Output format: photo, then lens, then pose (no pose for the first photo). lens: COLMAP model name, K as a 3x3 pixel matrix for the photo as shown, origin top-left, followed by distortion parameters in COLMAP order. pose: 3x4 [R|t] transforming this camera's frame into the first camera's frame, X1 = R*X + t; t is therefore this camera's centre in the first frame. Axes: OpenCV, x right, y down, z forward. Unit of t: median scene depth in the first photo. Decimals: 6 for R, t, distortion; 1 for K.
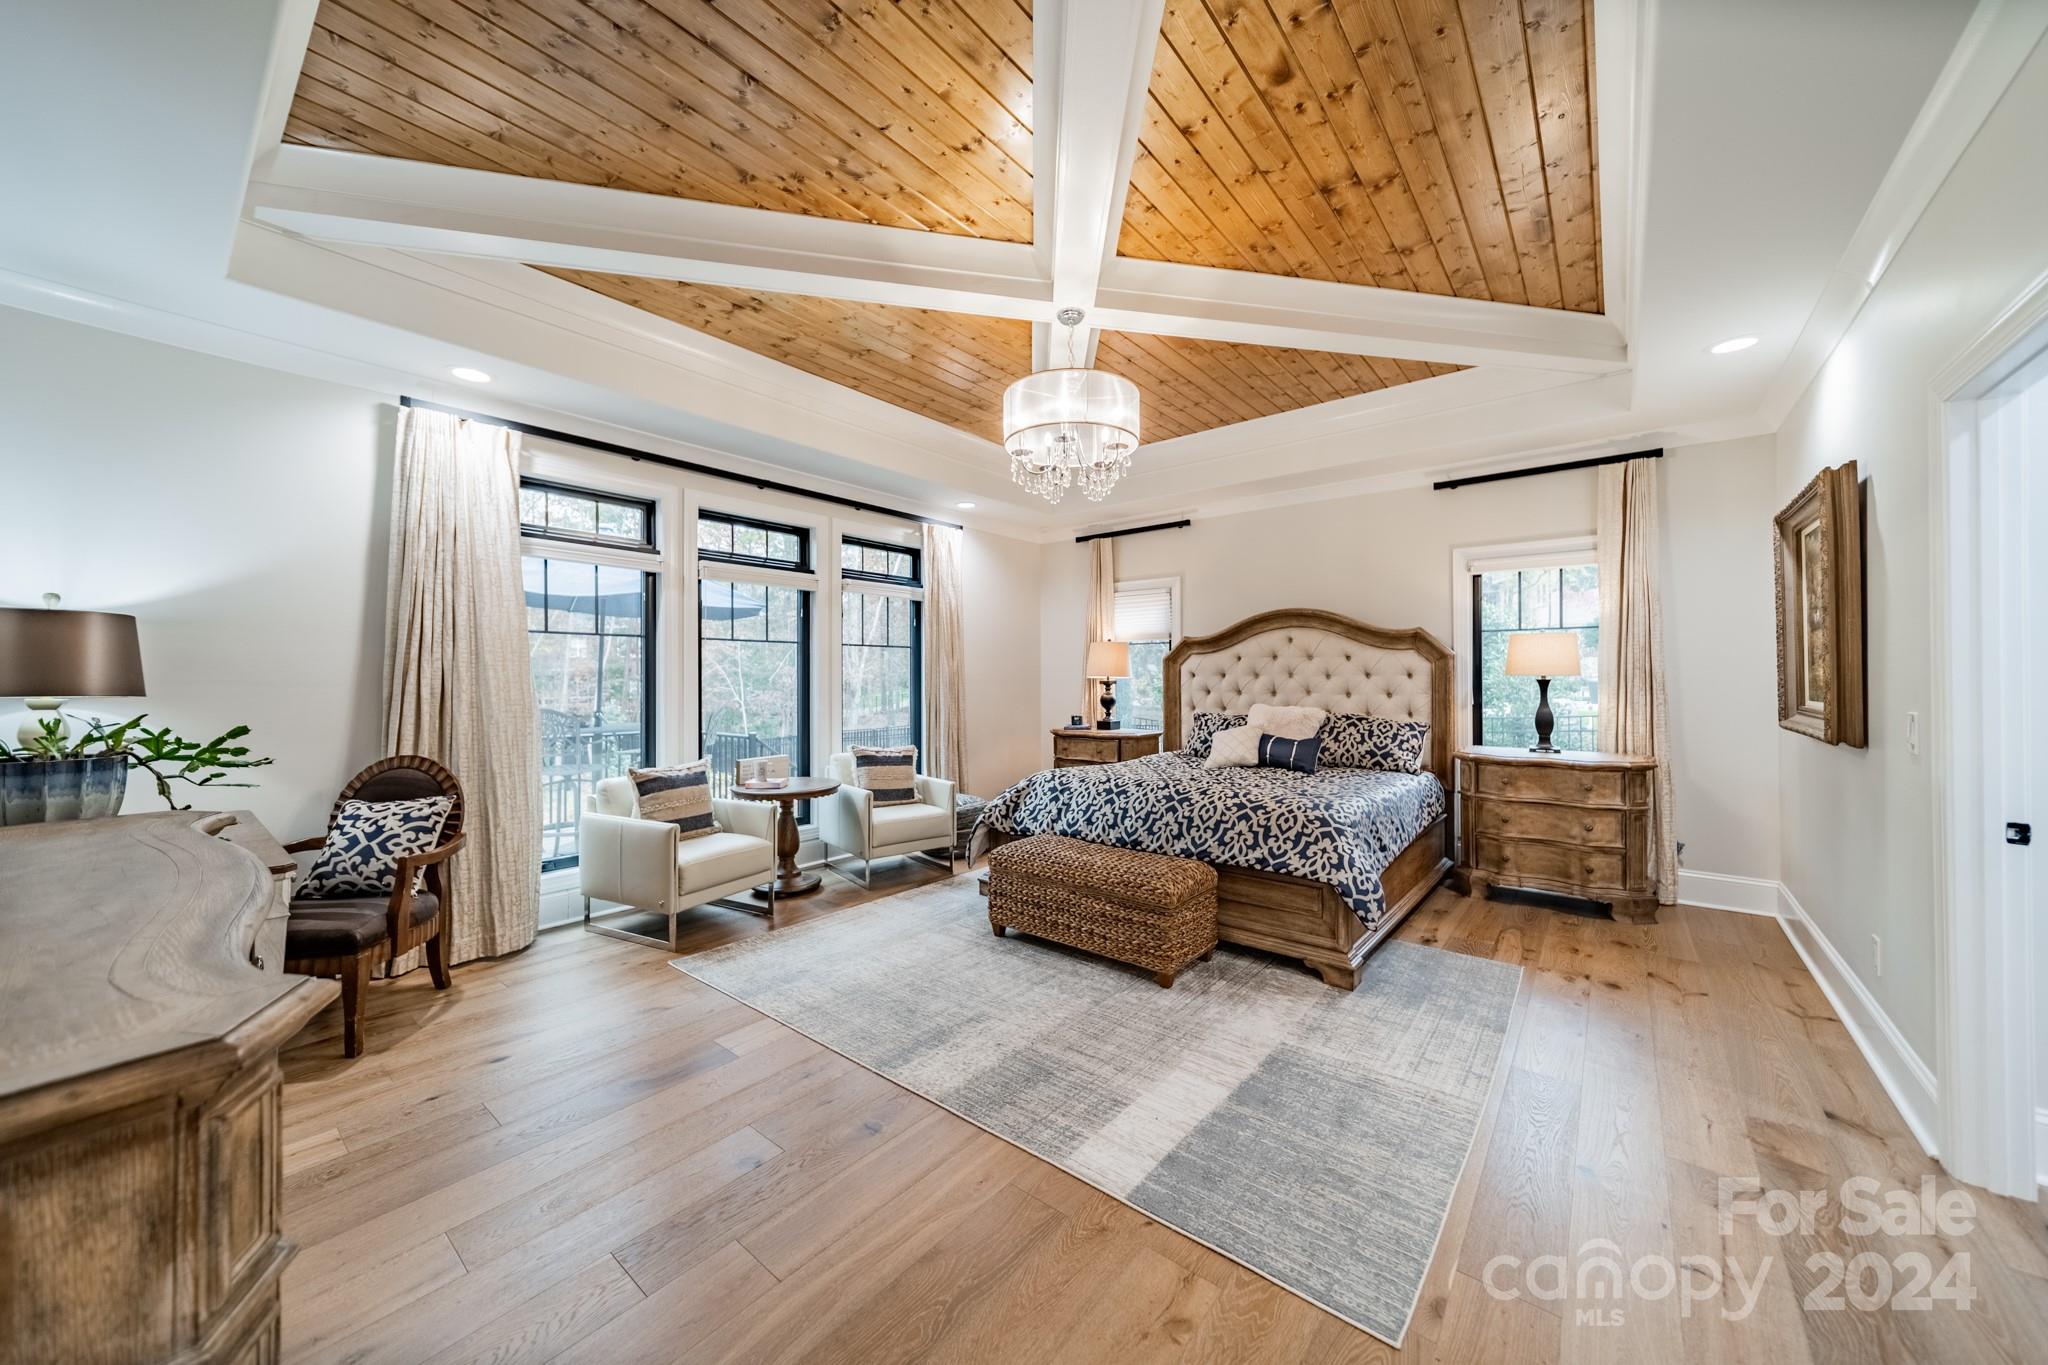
lens RADIAL K [[720.7, 0, 1029.6], [0, 720.7, 667.2], [0, 0, 1]] dist [0.006298, -0.000168]
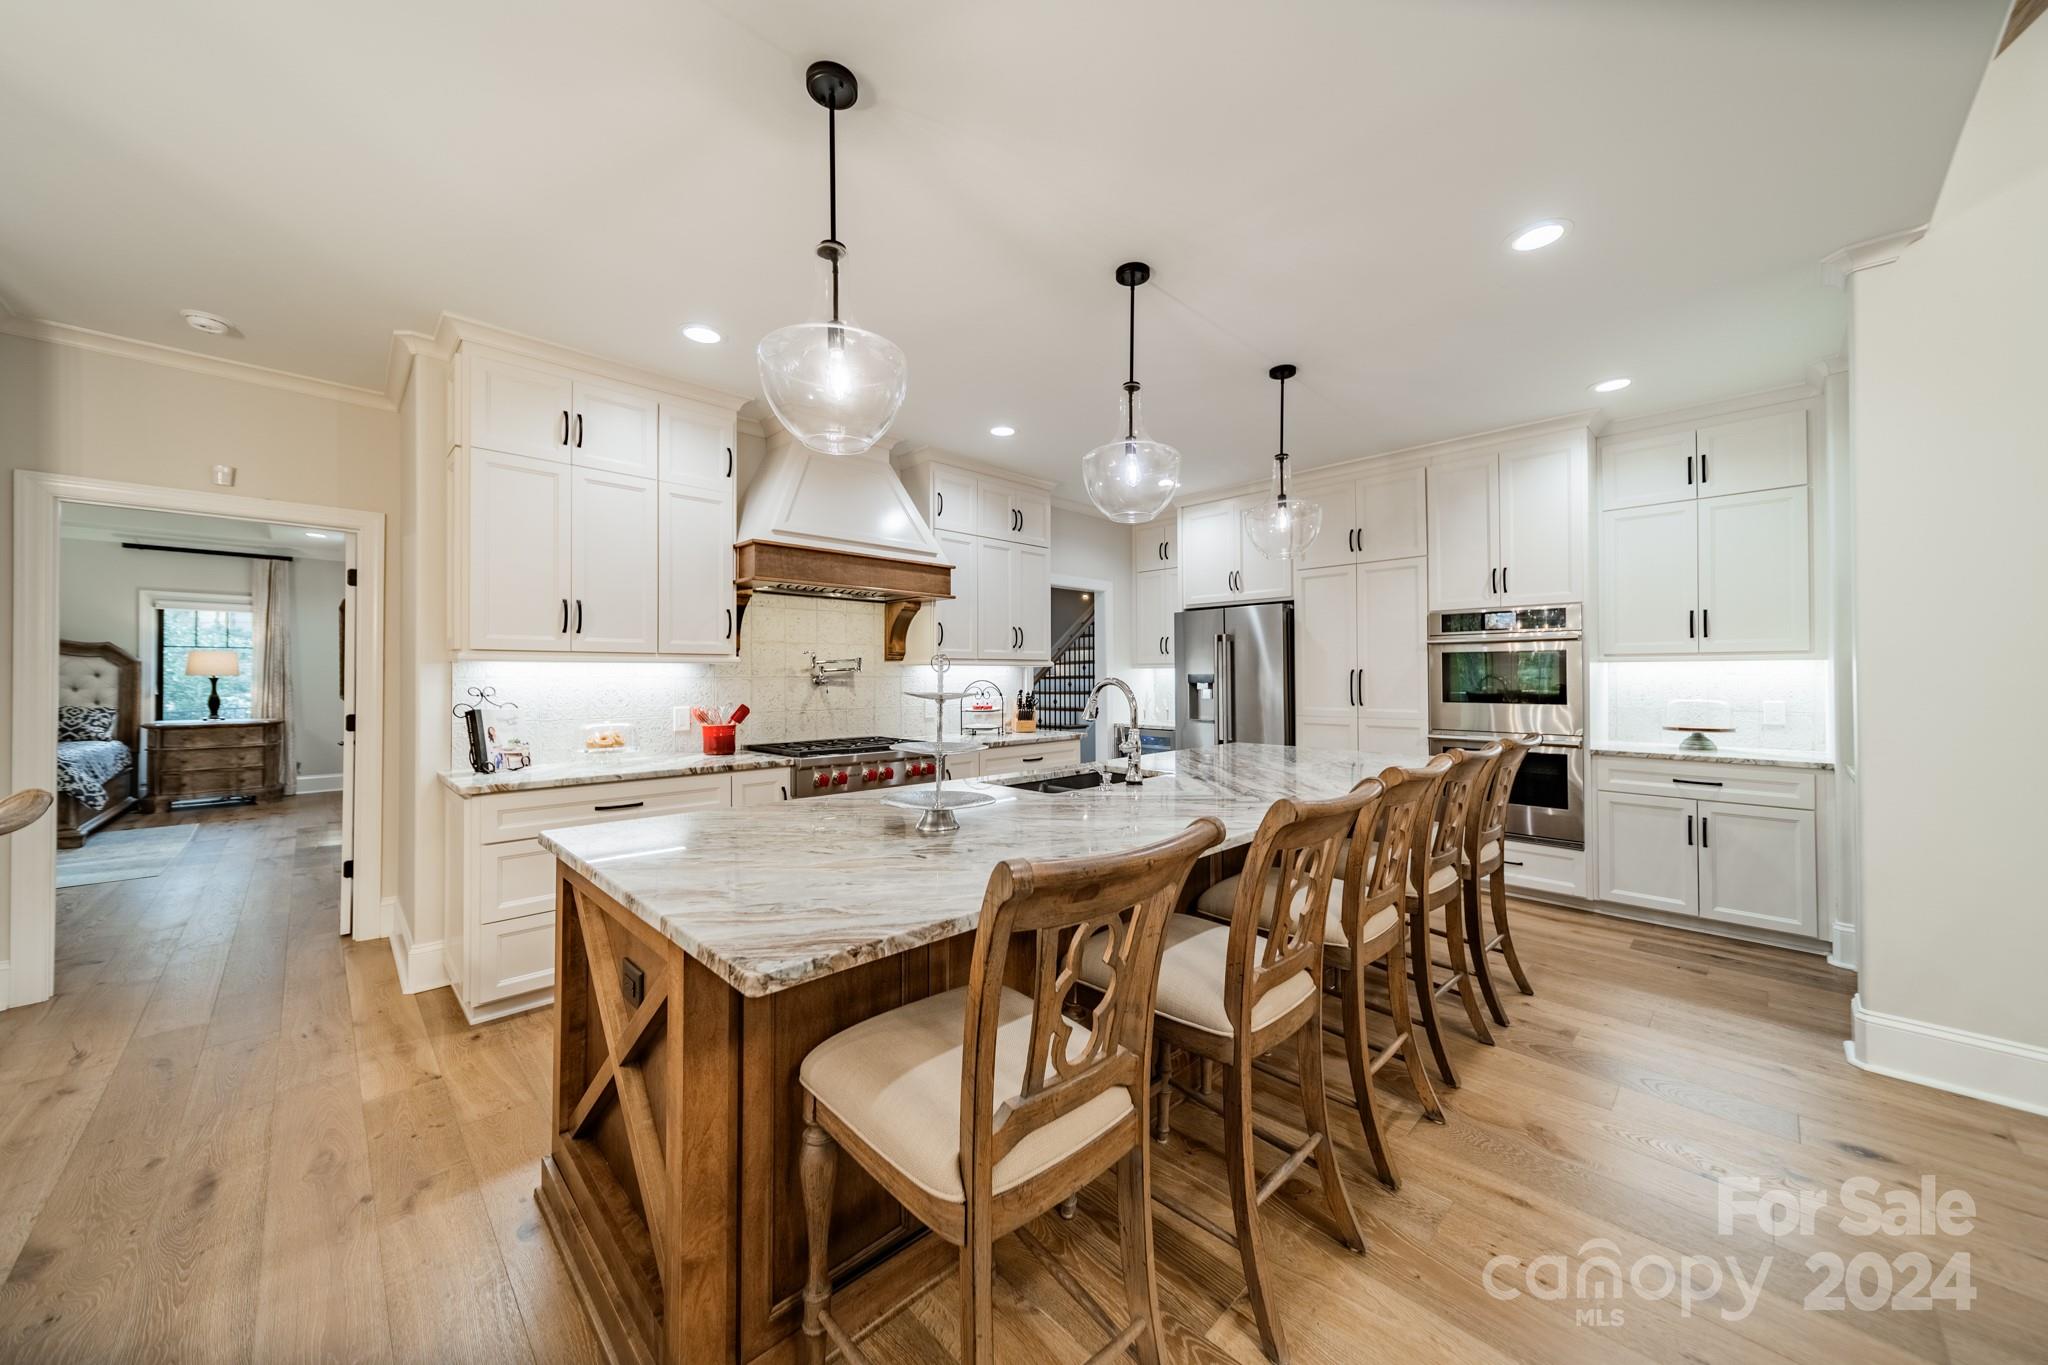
lens RADIAL K [[720.7, 0, 1026.4], [0, 720.7, 671.3], [0, 0, 1]] dist [0.006298, -0.000168]
pose [[0.104691, 0.010117, 0.994453, -0.813916], [-0.009602, 0.999912, -0.009161, -0.000809], [-0.994458, -0.008590, 0.104779, -1.115685]]
